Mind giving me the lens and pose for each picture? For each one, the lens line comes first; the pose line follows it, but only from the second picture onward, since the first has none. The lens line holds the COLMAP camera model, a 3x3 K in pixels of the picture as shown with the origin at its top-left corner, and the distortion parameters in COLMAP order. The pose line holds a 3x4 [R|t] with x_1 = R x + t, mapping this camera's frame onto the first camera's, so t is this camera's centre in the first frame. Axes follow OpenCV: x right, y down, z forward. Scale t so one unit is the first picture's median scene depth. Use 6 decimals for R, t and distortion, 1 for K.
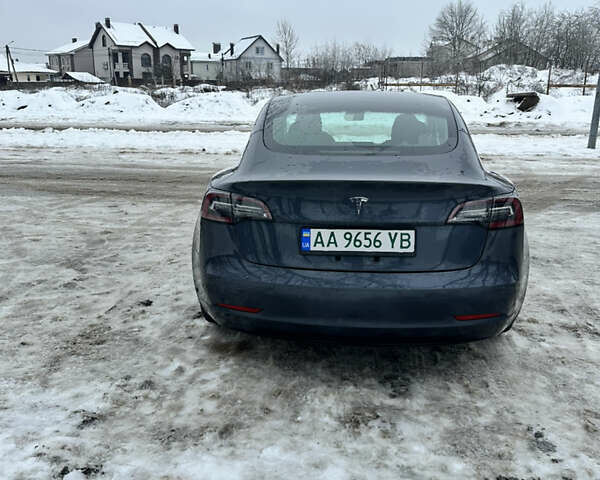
lens RADIAL K [[549.8, 0, 308.1], [0, 549.8, 240.1], [0, 0, 1]] dist [0.046100, -0.026318]
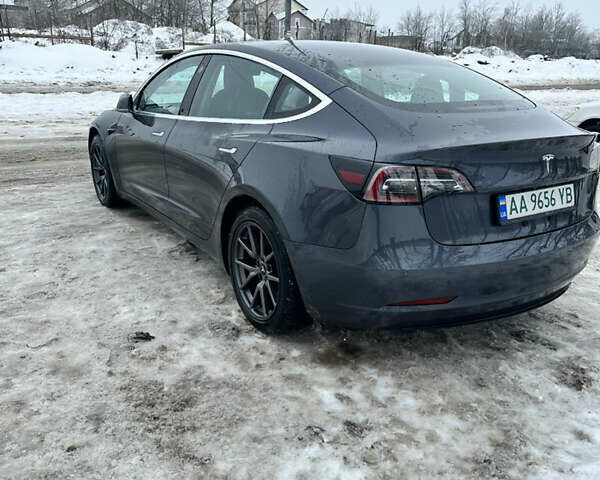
lens RADIAL K [[549.8, 0, 308.1], [0, 549.8, 240.1], [0, 0, 1]] dist [0.046100, -0.026318]
pose [[0.800452, -0.176761, 0.572741, -0.789764], [0.135374, 0.984152, 0.114536, -0.097022], [-0.583909, -0.014146, 0.811696, 0.452238]]
